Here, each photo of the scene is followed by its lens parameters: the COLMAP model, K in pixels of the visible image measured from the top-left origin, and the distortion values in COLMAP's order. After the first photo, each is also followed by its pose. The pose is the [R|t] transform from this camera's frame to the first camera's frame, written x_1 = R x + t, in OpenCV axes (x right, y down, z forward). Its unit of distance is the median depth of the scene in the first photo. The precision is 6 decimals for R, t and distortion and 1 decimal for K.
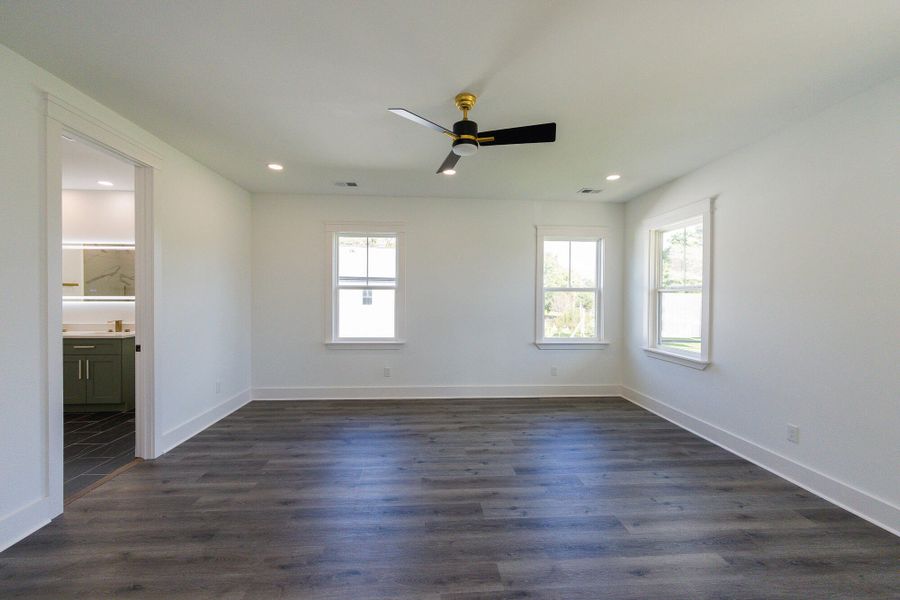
lens RADIAL K [[361.2, 0, 447.8], [0, 361.2, 302.8], [0, 0, 1]] dist [0.001533, 0.000278]
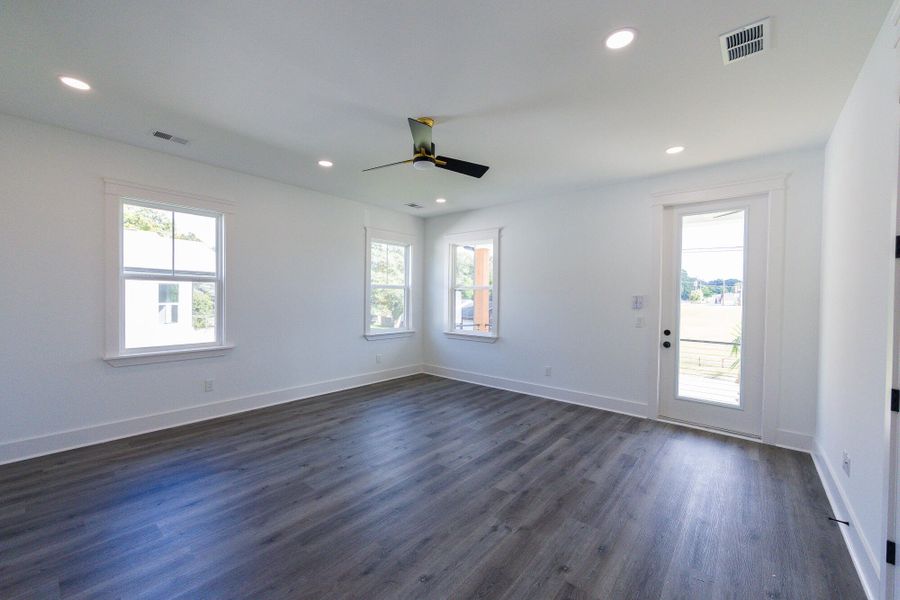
lens RADIAL K [[361.2, 0, 447.8], [0, 361.2, 302.8], [0, 0, 1]] dist [0.001533, 0.000278]
pose [[0.696727, -0.011279, 0.717248, -0.430316], [0.003979, 0.999922, 0.011859, 0.002269], [-0.717326, -0.005408, 0.696717, 0.079149]]
